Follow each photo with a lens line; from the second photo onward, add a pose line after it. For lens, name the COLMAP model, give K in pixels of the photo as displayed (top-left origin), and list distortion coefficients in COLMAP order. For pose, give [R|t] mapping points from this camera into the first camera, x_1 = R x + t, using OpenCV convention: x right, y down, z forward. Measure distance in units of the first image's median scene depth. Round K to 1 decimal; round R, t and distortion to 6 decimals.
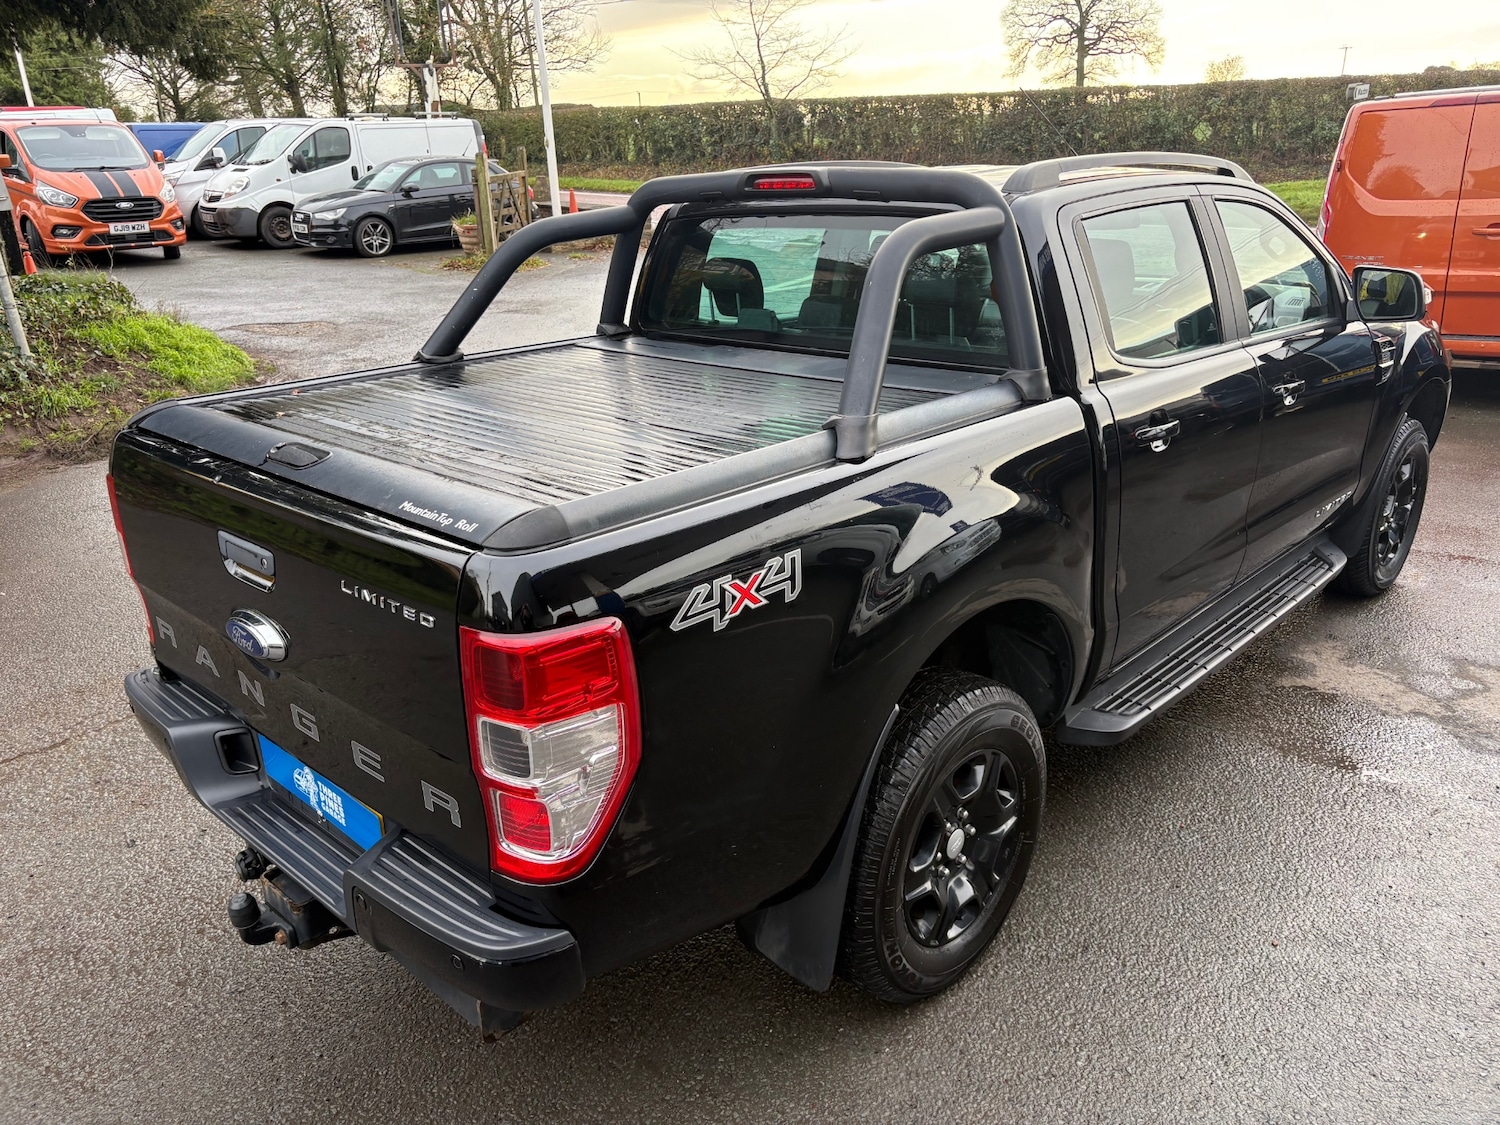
lens RADIAL K [[1134.9, 0, 742.0], [0, 1134.9, 566.2], [0, 0, 1]] dist [0.004137, -0.002964]
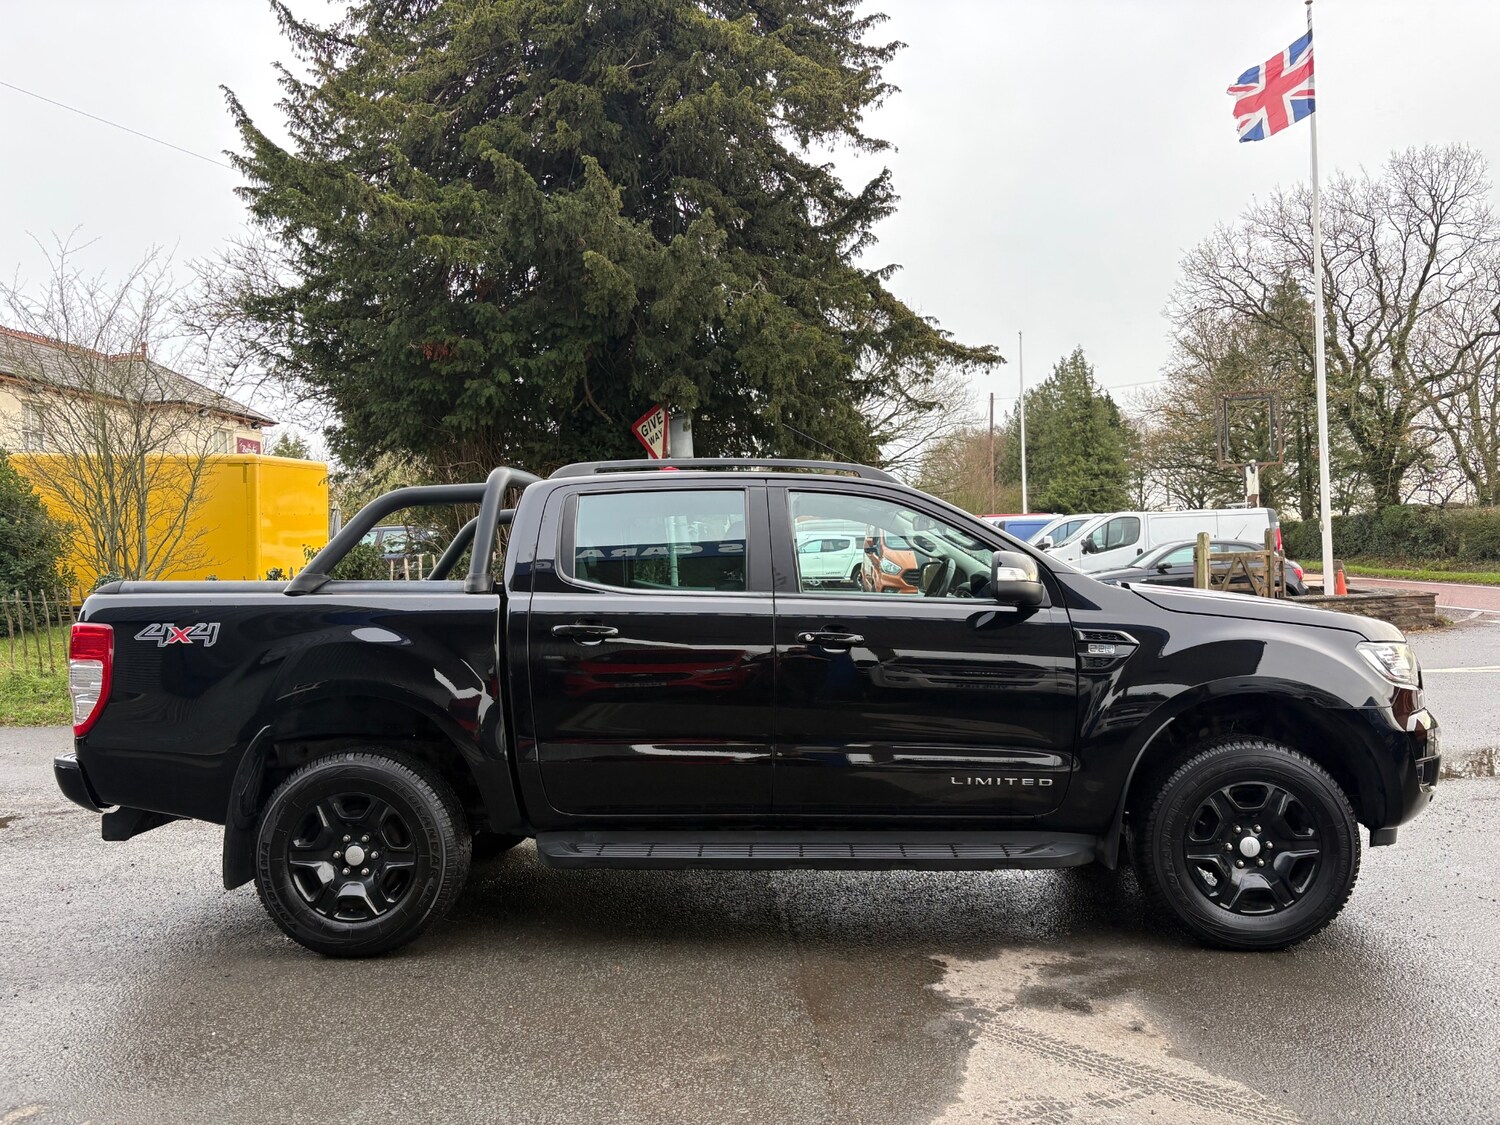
lens RADIAL K [[1126.8, 0, 750.0], [0, 1126.8, 562.5], [0, 0, 1]] dist [0.009486, -0.009451]
pose [[0.679762, 0.009936, -0.733365, 1.431875], [-0.257118, 0.939680, -0.225593, 0.062202], [0.686887, 0.341911, 0.641314, 0.199321]]
